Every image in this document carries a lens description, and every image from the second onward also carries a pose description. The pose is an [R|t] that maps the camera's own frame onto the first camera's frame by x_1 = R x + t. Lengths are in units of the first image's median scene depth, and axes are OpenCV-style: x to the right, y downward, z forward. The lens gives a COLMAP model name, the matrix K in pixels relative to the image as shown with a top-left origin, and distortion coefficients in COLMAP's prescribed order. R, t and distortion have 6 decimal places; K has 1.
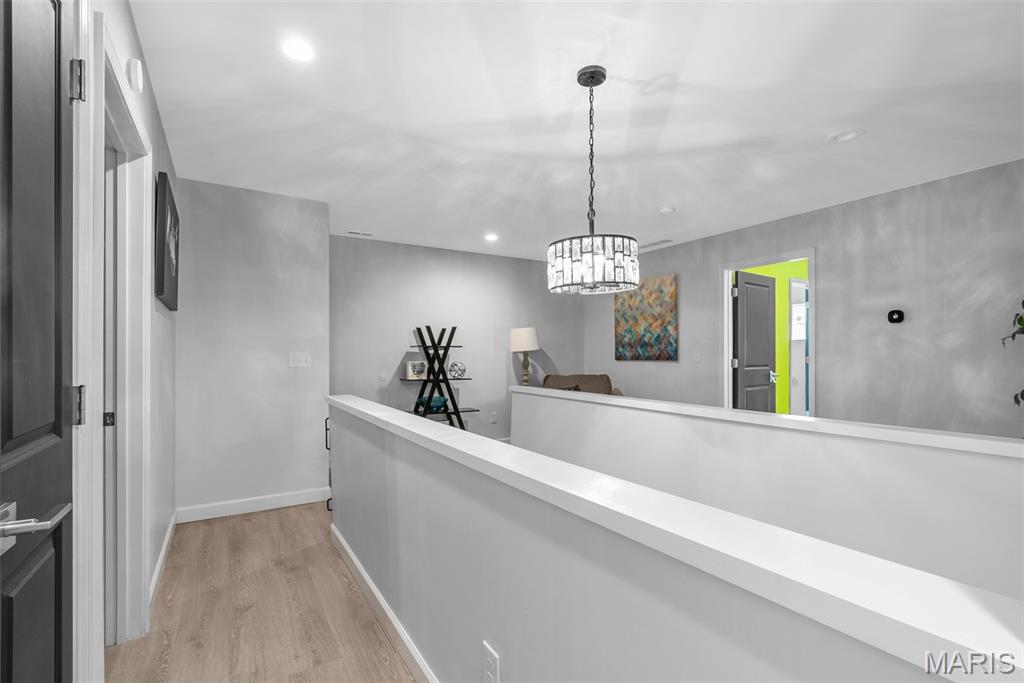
lens RADIAL K [[468.9, 0, 514.6], [0, 468.9, 338.7], [0, 0, 1]] dist [-0.000812, -0.000013]
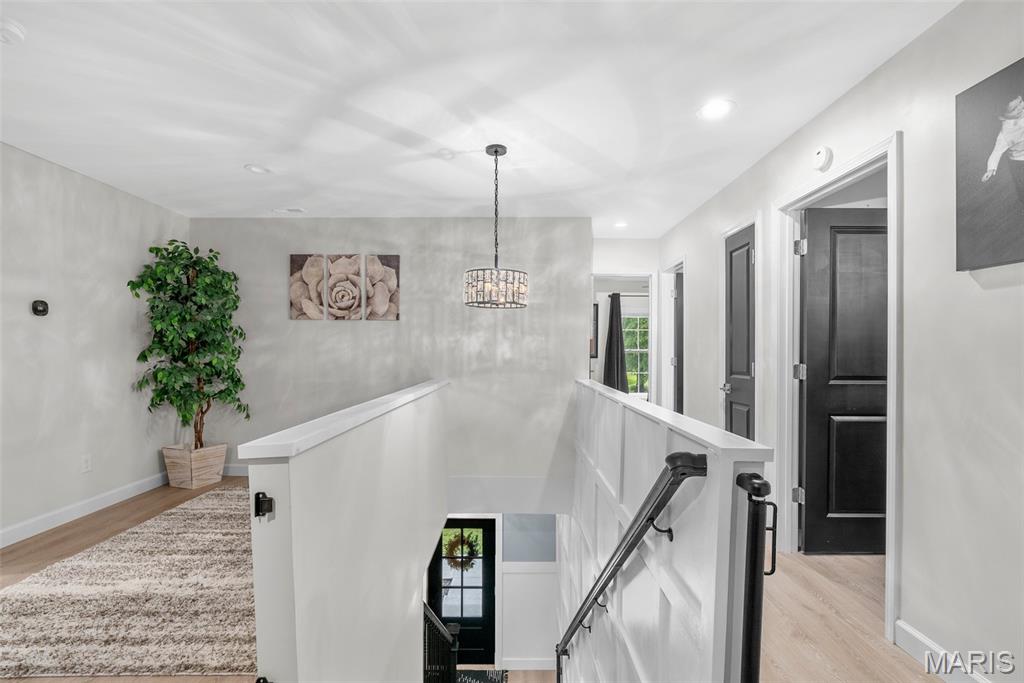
lens RADIAL K [[482.5, 0, 491.1], [0, 482.5, 348.1], [0, 0, 1]] dist [0.001079, 0.000125]
pose [[-0.825202, 0.002421, 0.564832, -0.470921], [-0.019881, 0.999247, -0.033328, 0.050490], [-0.564487, -0.038732, -0.824533, 1.633447]]
